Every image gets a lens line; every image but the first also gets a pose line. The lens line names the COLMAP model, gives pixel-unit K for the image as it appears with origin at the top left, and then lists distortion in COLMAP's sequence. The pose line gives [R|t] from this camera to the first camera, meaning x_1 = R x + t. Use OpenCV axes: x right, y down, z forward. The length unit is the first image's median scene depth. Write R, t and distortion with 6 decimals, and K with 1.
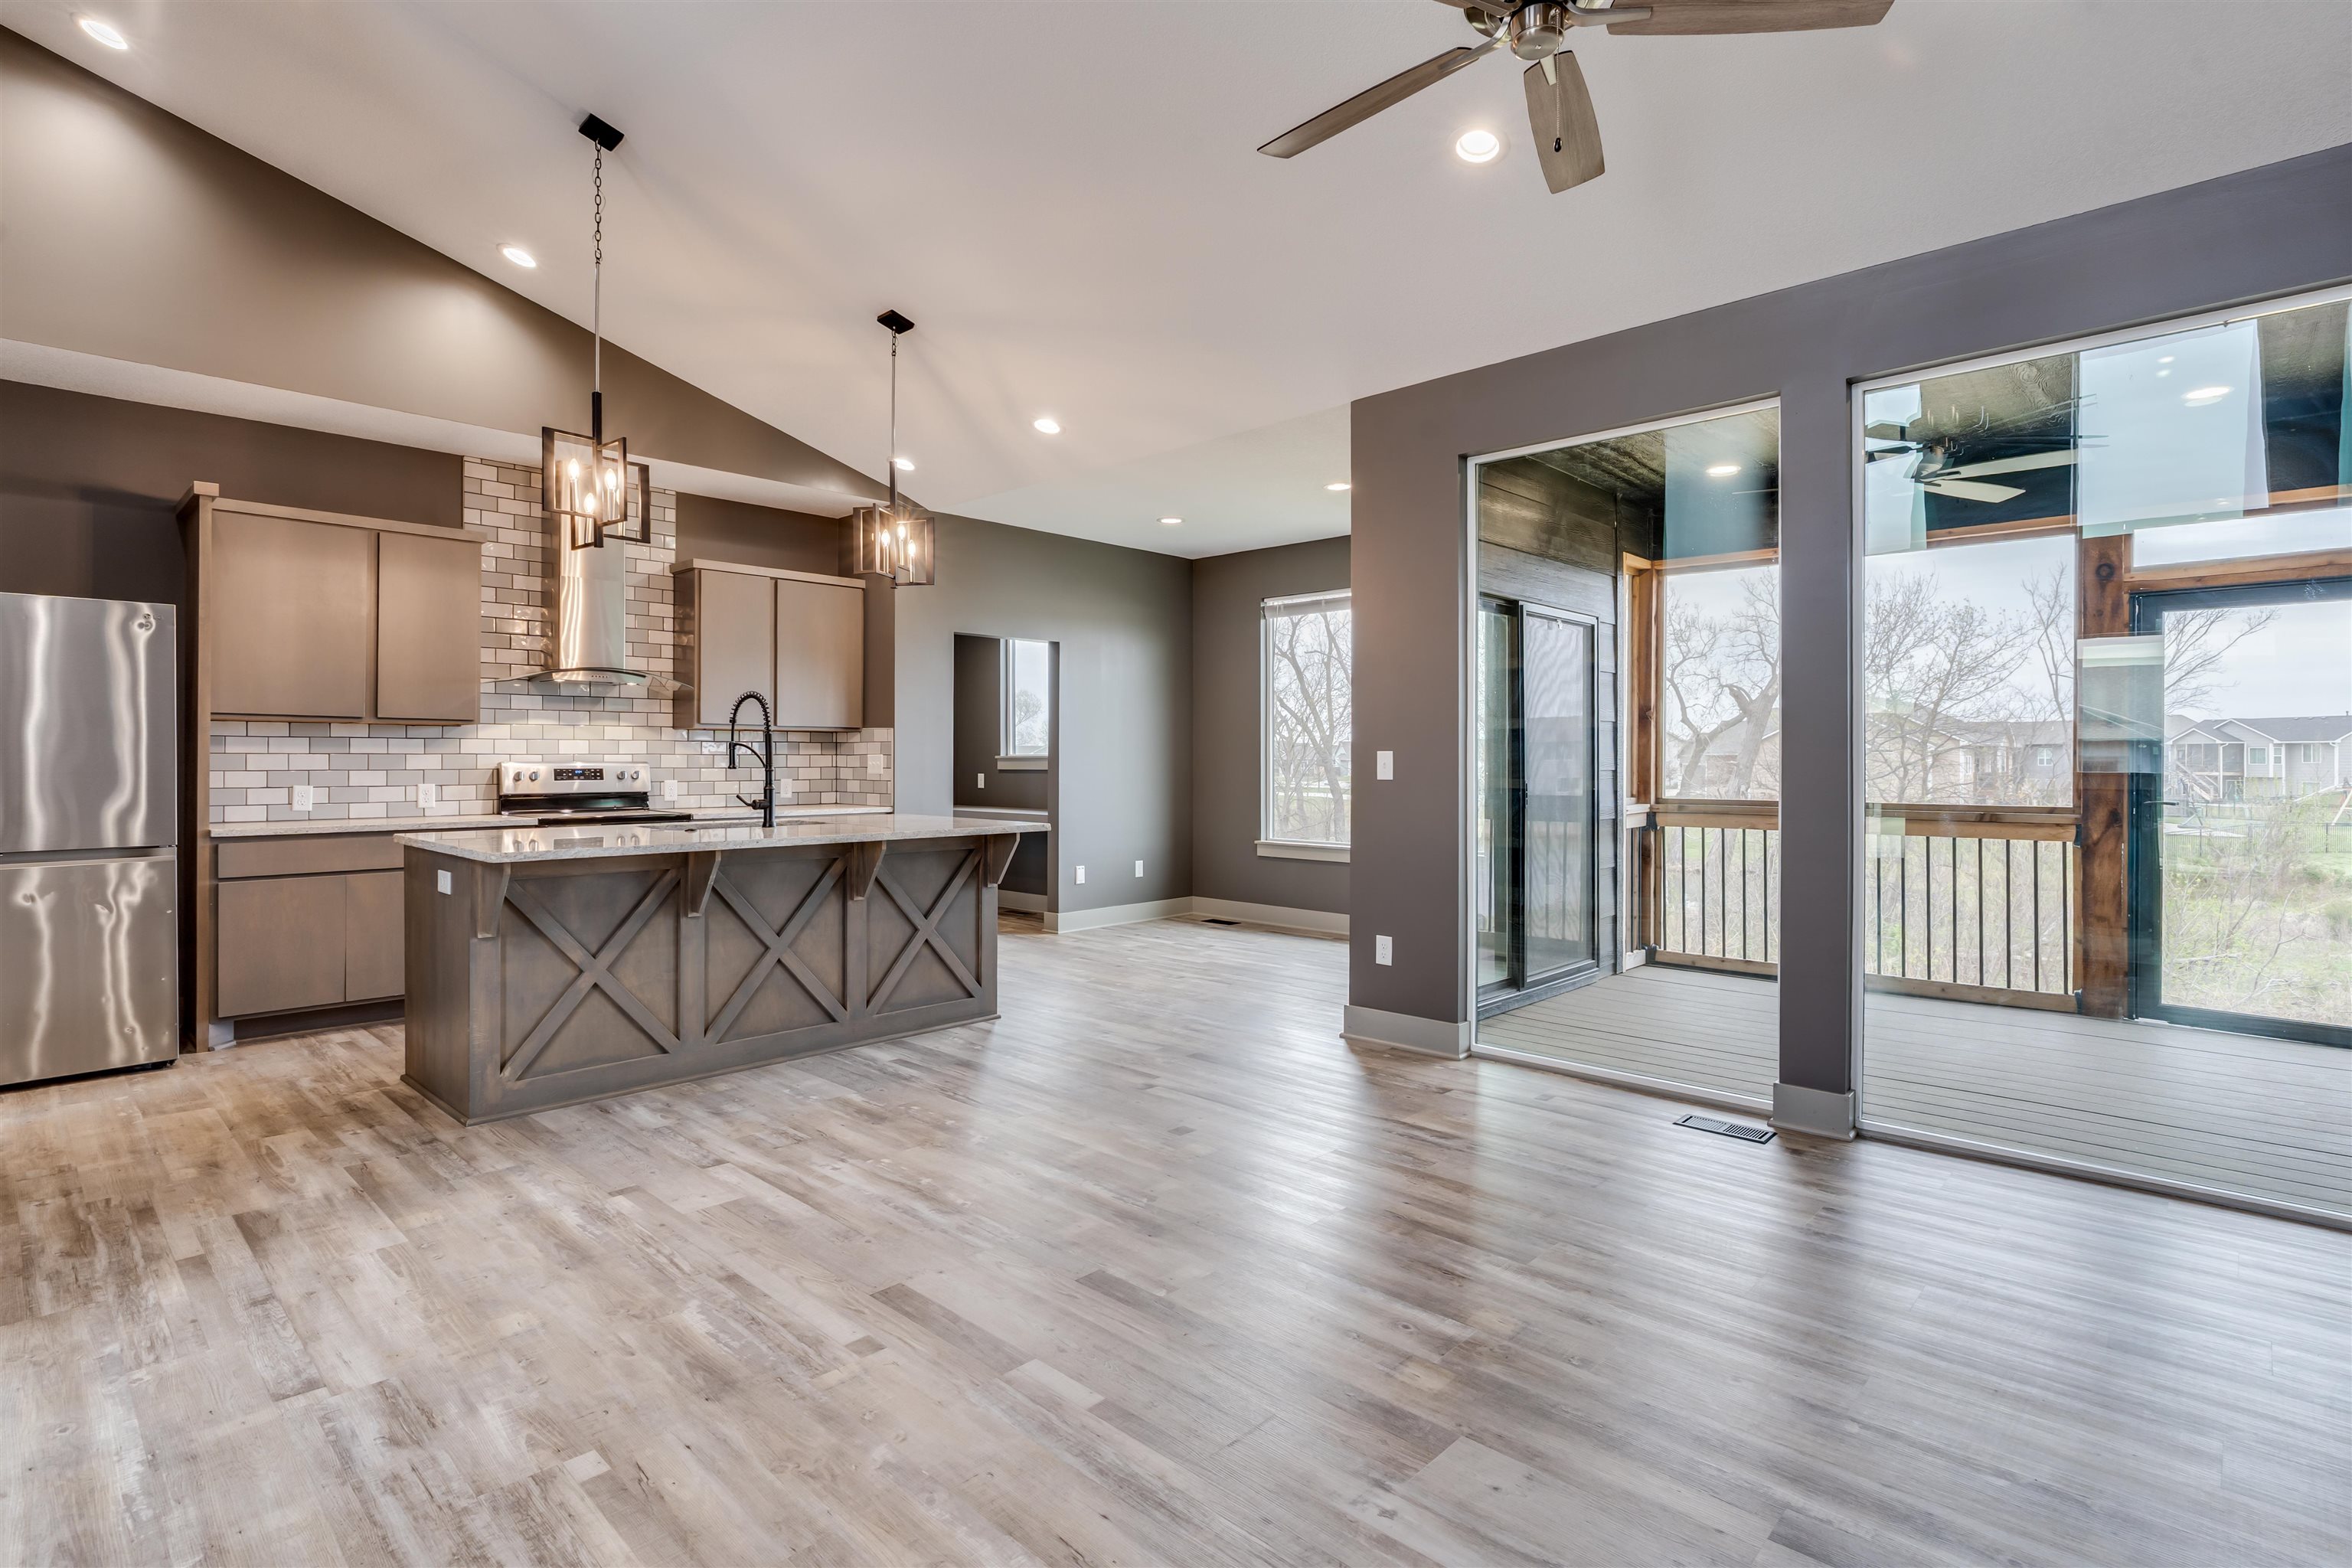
lens RADIAL K [[1144.1, 0, 1146.8], [0, 1144.1, 783.4], [0, 0, 1]] dist [-0.007636, -0.000682]
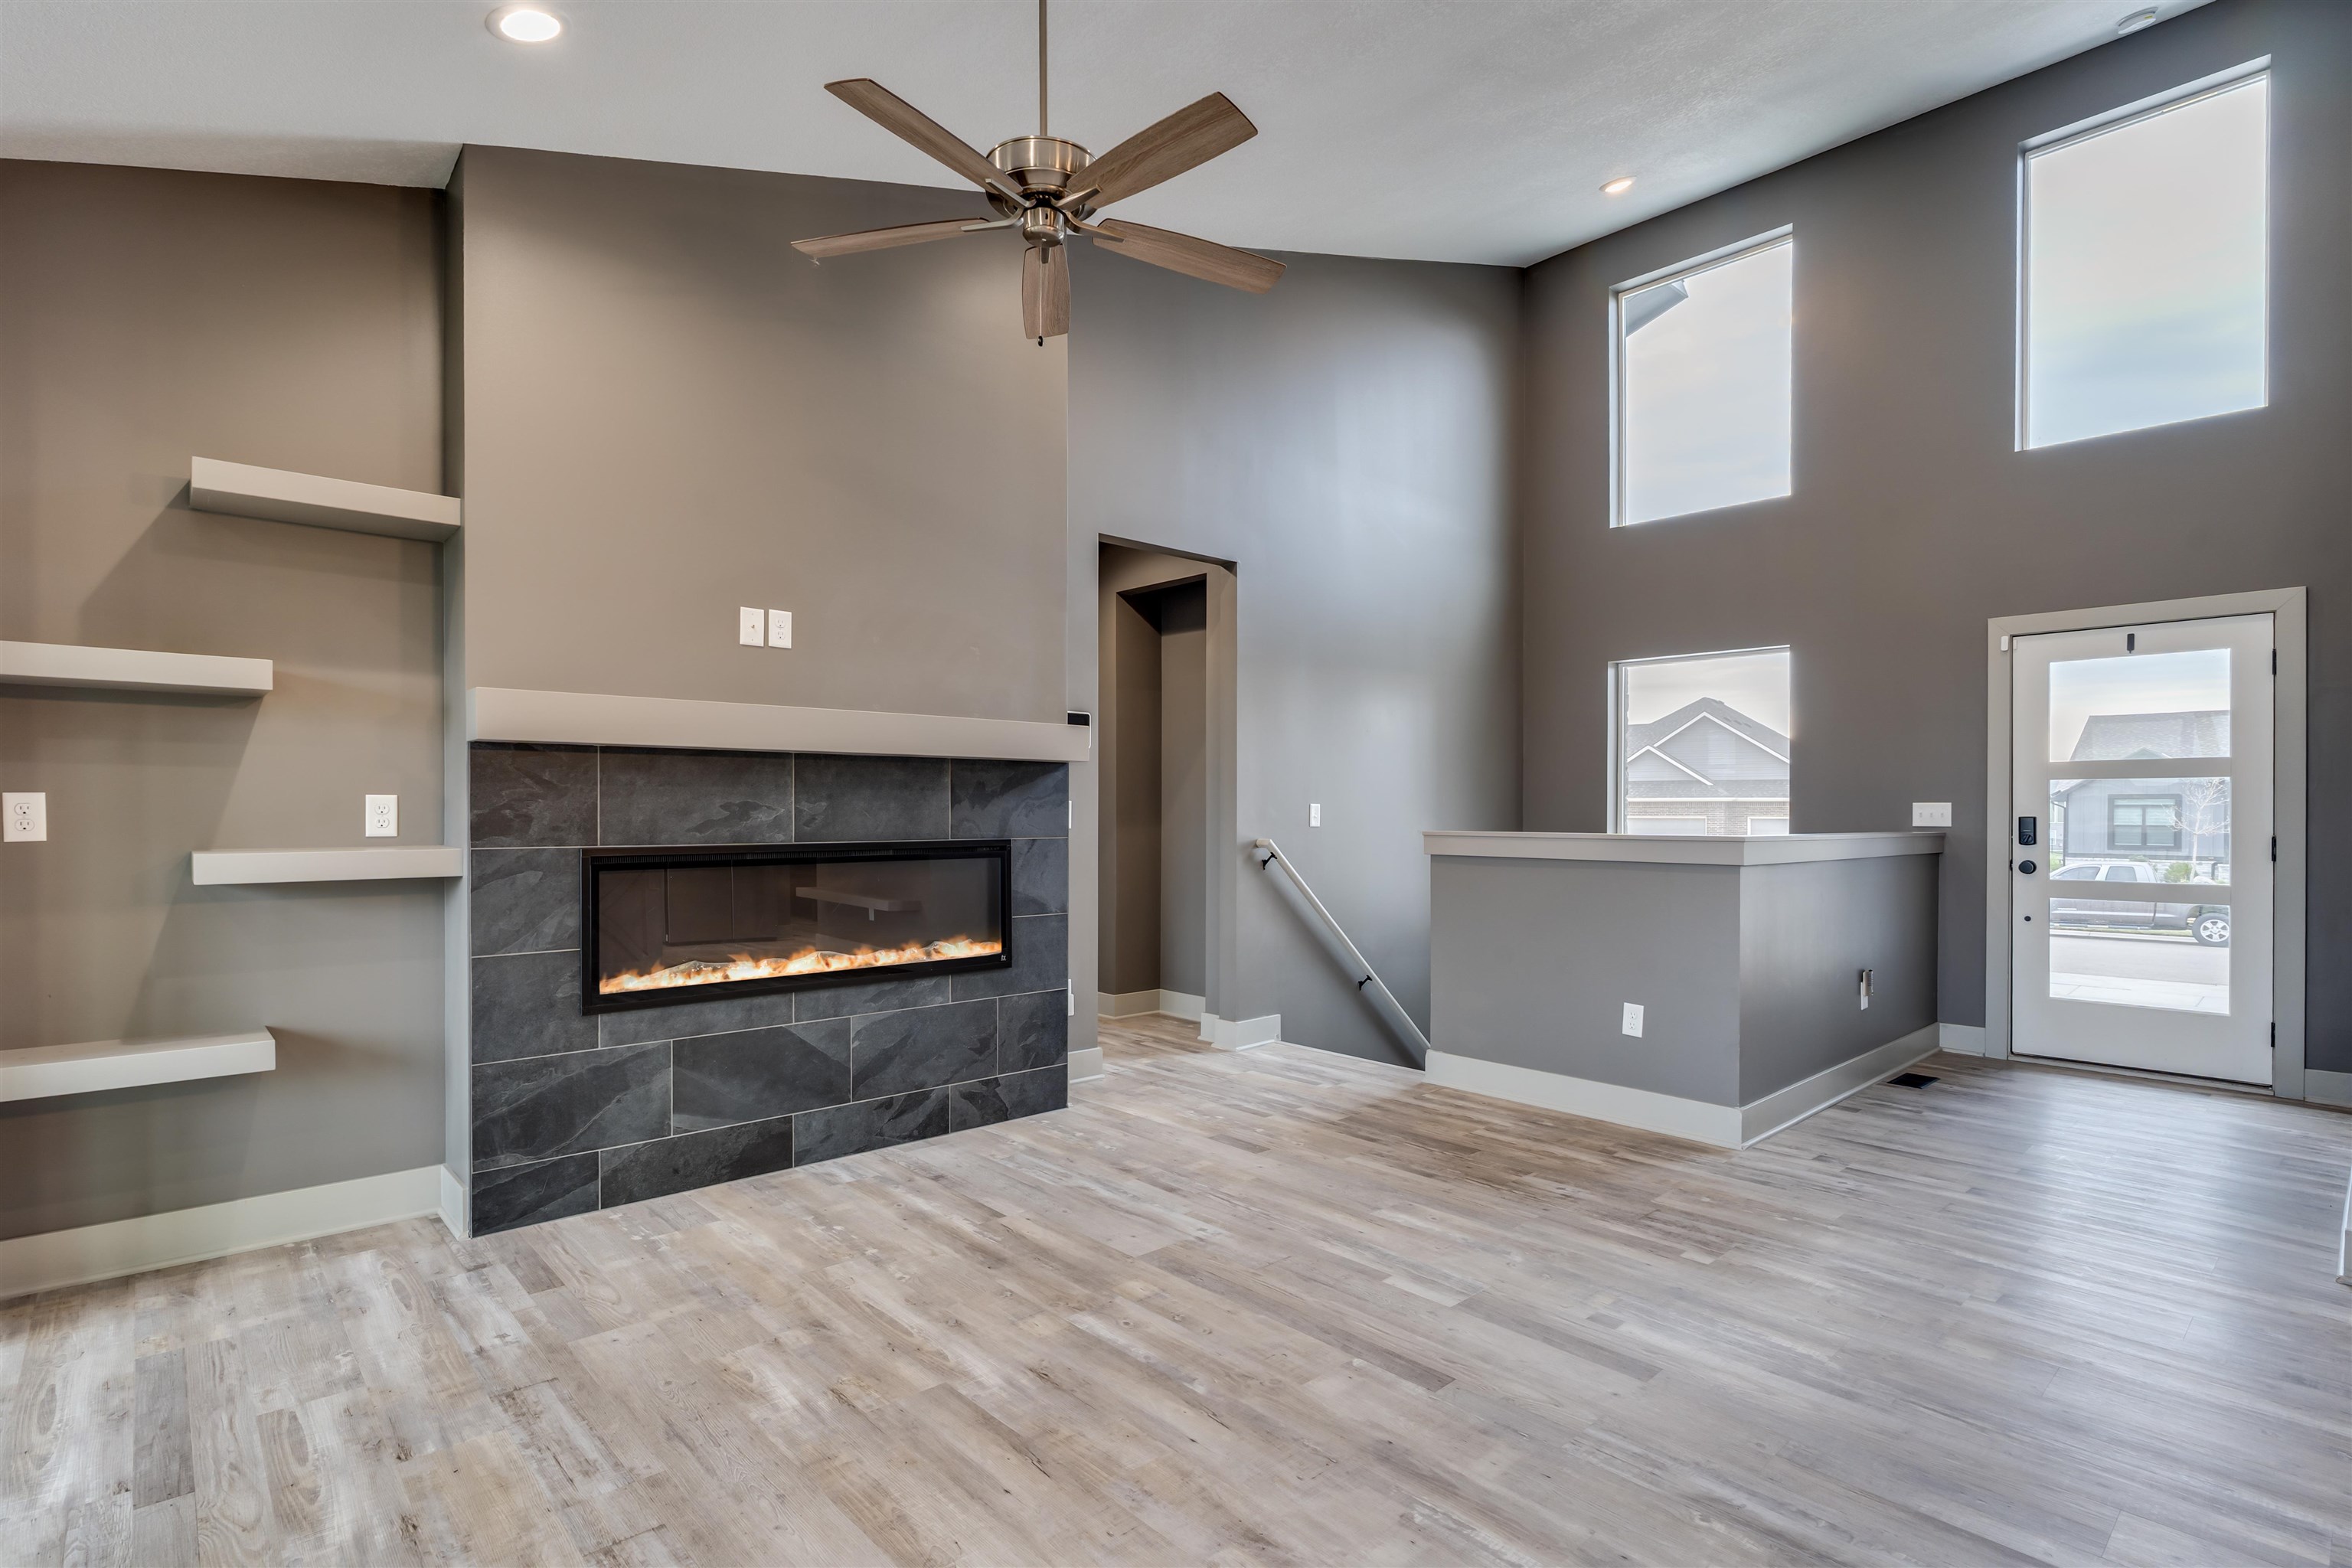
lens RADIAL K [[1125.2, 0, 1154.0], [0, 1125.2, 815.8], [0, 0, 1]] dist [-0.011555, 0.000810]
pose [[-0.998140, -0.004451, 0.060794, 0.085341], [-0.002682, 0.999571, 0.029155, -0.028446], [-0.060898, 0.028938, -0.997724, 1.291079]]
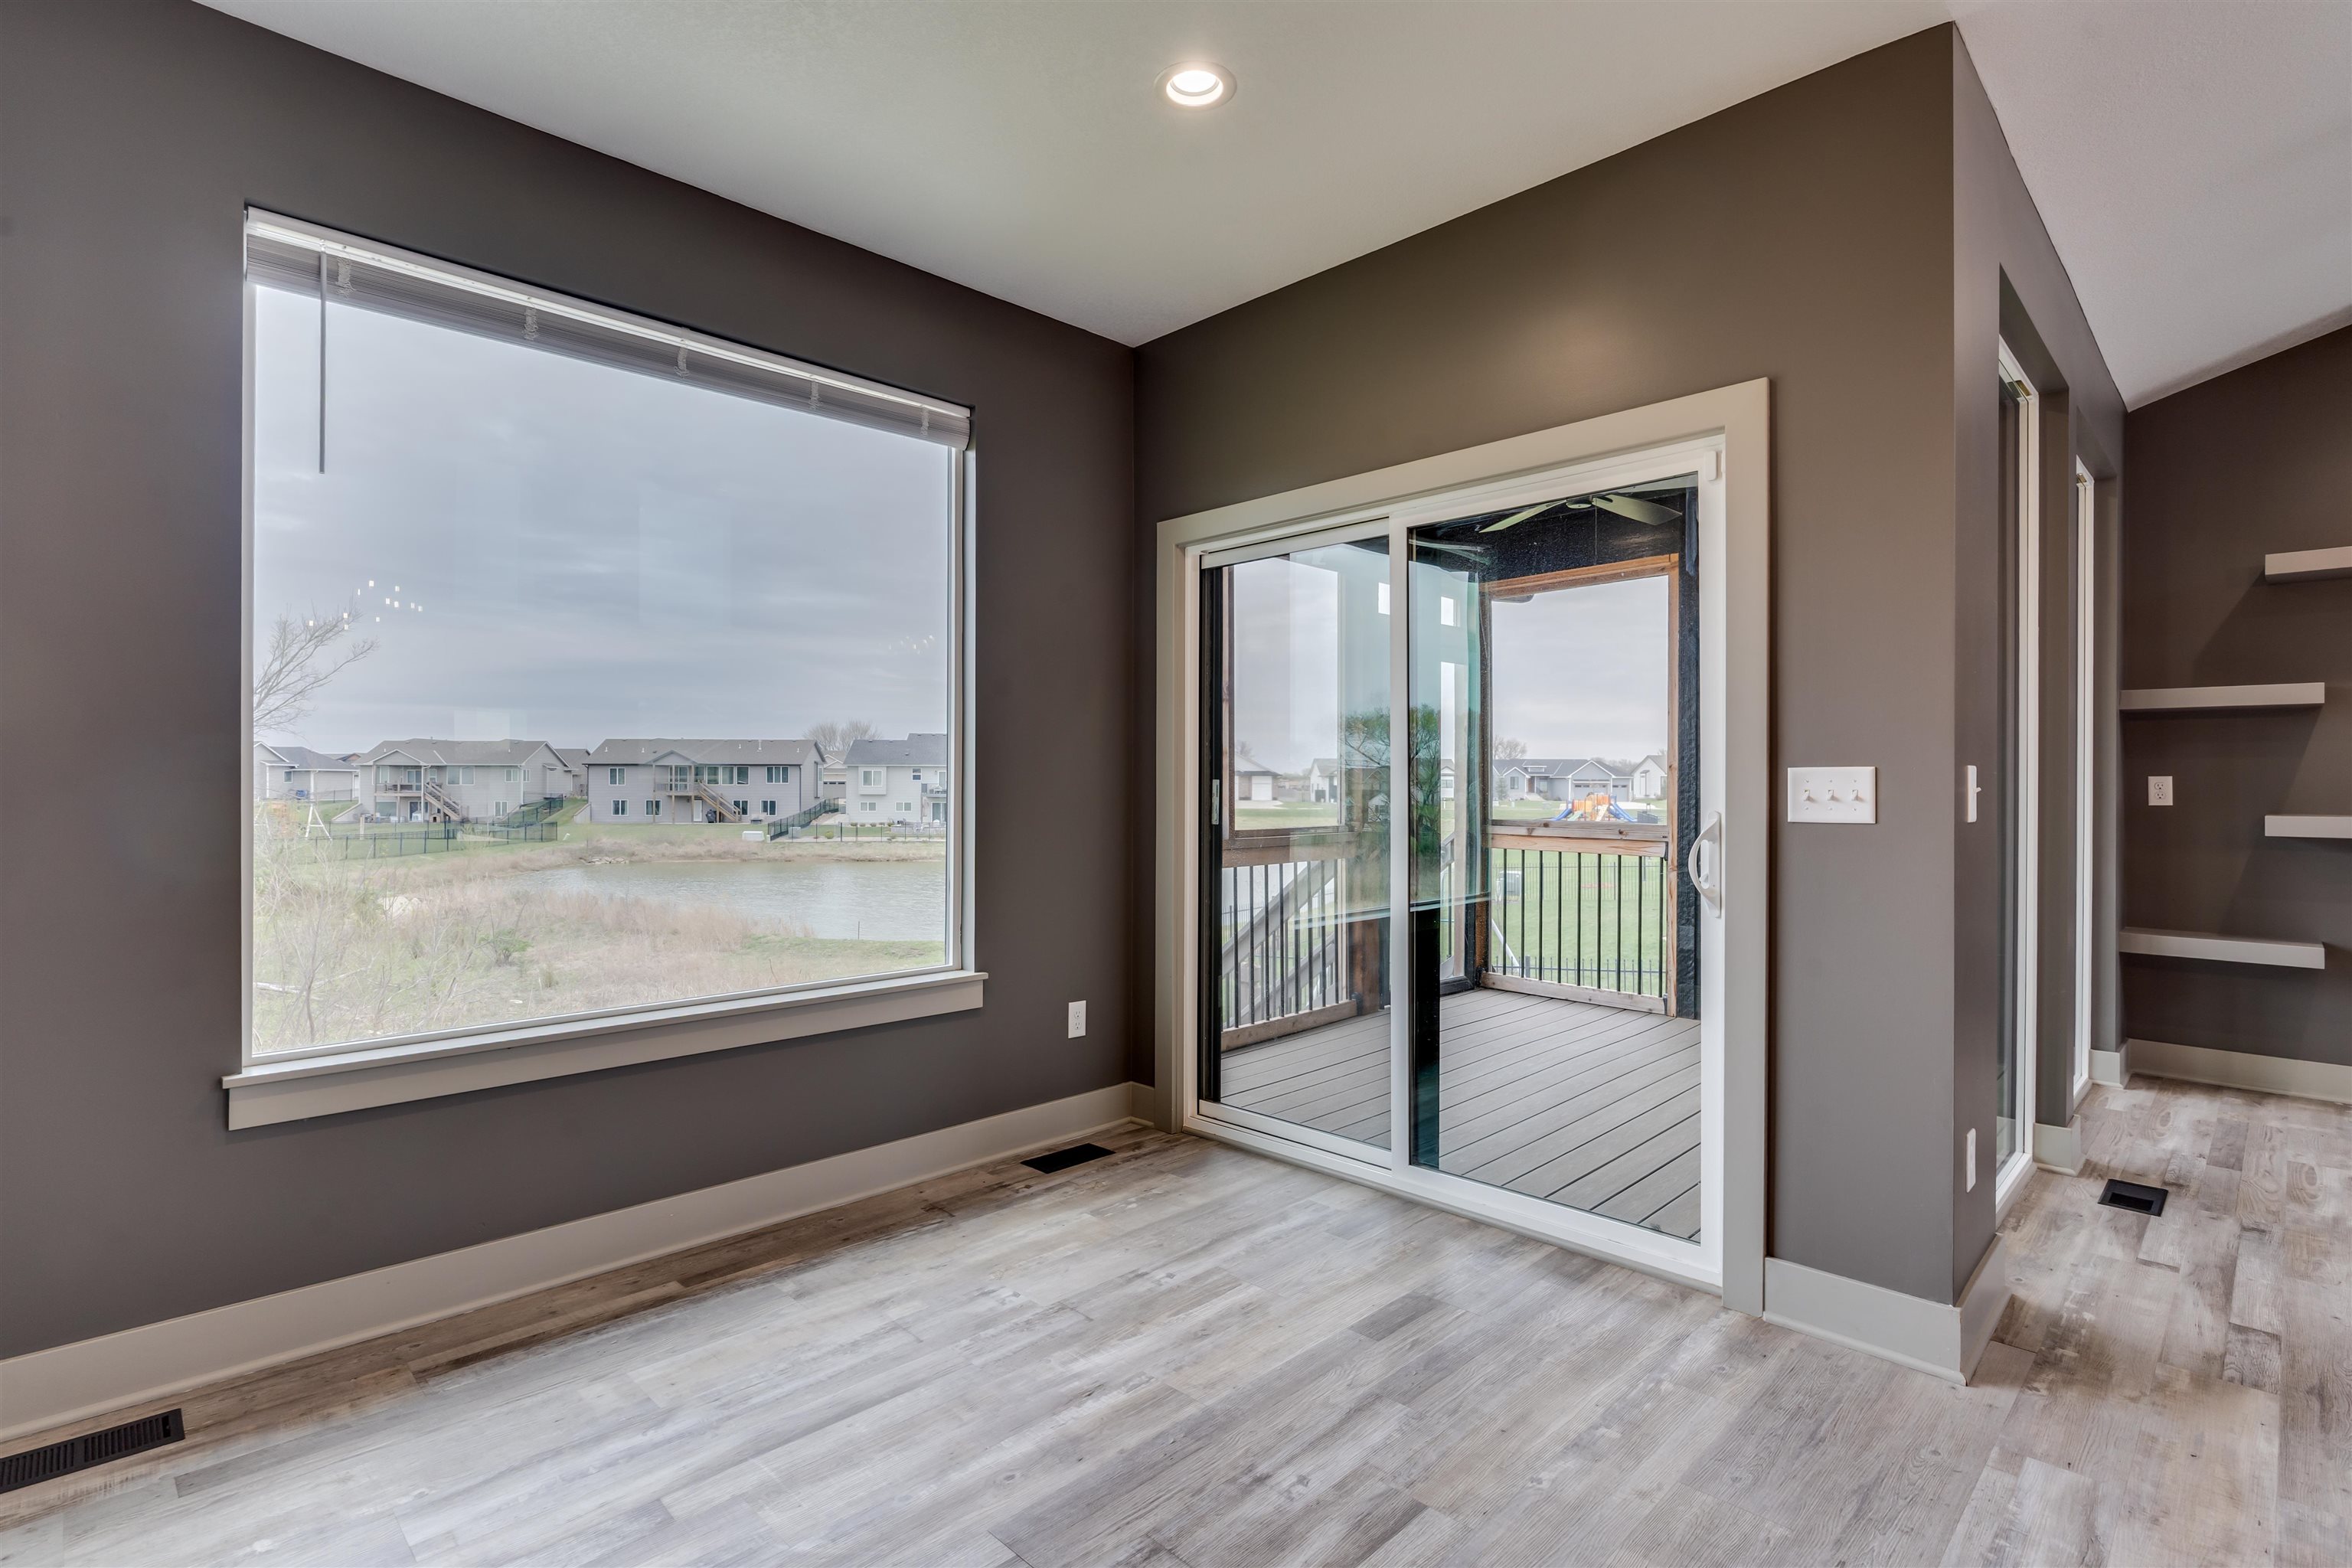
lens RADIAL K [[1130.5, 0, 1155.2], [0, 1130.5, 782.4], [0, 0, 1]] dist [-0.001134, 0.000188]
pose [[0.017131, -0.001040, 0.999853, -0.373334], [0.019678, 0.999806, 0.000703, -0.035594], [-0.999660, 0.019663, 0.017148, 1.674367]]
